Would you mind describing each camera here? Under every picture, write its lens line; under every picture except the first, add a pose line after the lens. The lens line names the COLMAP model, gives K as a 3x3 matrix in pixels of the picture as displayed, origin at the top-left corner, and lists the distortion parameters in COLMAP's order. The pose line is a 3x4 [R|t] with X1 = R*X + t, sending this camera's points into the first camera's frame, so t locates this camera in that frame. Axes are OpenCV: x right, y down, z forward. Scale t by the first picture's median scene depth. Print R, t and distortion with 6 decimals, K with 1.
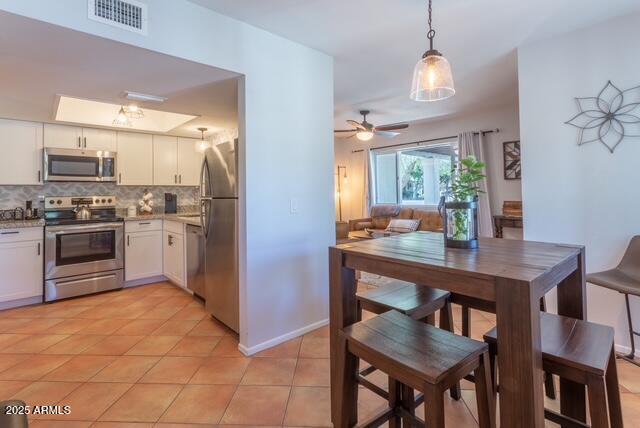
lens RADIAL K [[309.2, 0, 324.3], [0, 309.2, 211.1], [0, 0, 1]] dist [0.004889, -0.000630]
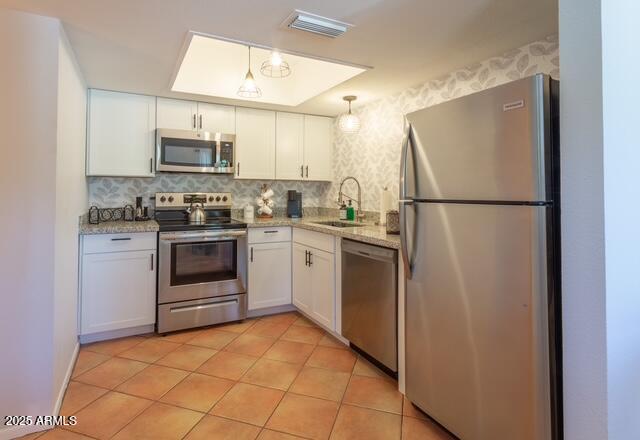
lens RADIAL K [[341.6, 0, 316.6], [0, 341.6, 222.6], [0, 0, 1]] dist [0.001040, 0.001733]
pose [[0.968861, 0.041076, -0.244176, -0.294739], [-0.034253, 0.998897, 0.032124, -0.010963], [0.245226, -0.022760, 0.969199, 0.263066]]
